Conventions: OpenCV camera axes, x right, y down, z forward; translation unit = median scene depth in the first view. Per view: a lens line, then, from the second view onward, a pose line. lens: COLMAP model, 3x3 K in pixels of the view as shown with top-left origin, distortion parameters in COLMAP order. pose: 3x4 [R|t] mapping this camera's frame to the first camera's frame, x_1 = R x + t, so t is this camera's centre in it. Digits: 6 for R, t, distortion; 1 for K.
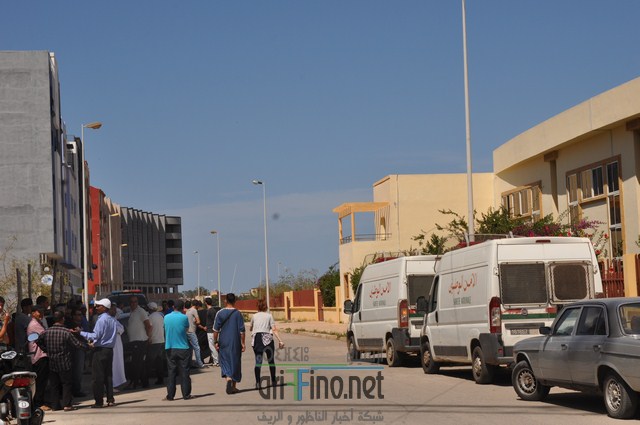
lens RADIAL K [[1221.1, 0, 321.8], [0, 1221.1, 212.7], [0, 0, 1]] dist [0.091408, 0.000000]
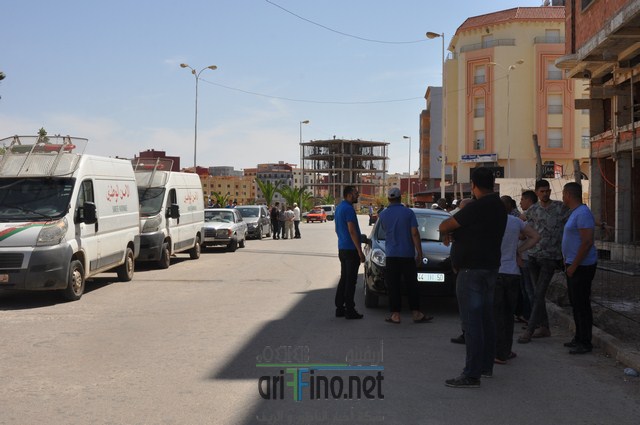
lens RADIAL K [[798.8, 0, 316.2], [0, 798.8, 207.0], [0, 0, 1]] dist [-0.068317, 0.000000]
pose [[-0.971342, 0.060496, 0.229859, -0.227202], [0.042534, 0.995699, -0.082312, 0.137227], [-0.233849, -0.070176, -0.969737, 1.665419]]
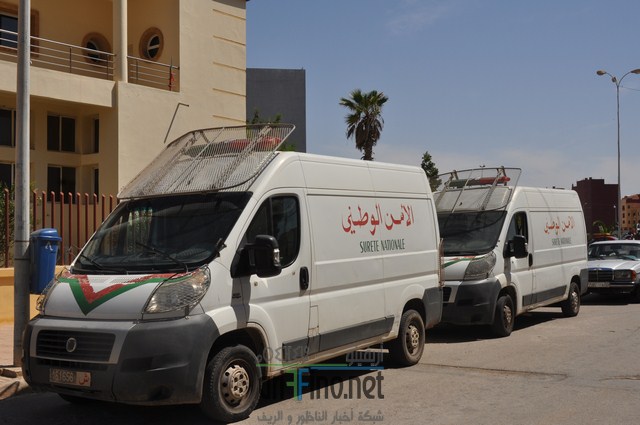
lens RADIAL K [[798.8, 0, 325.7], [0, 798.8, 205.9], [0, 0, 1]] dist [-0.068317, 0.000000]
pose [[-0.718406, 0.103918, 0.687818, -0.174457], [0.010548, 0.990292, -0.138600, 0.114616], [-0.695544, -0.092316, -0.712528, 1.393369]]
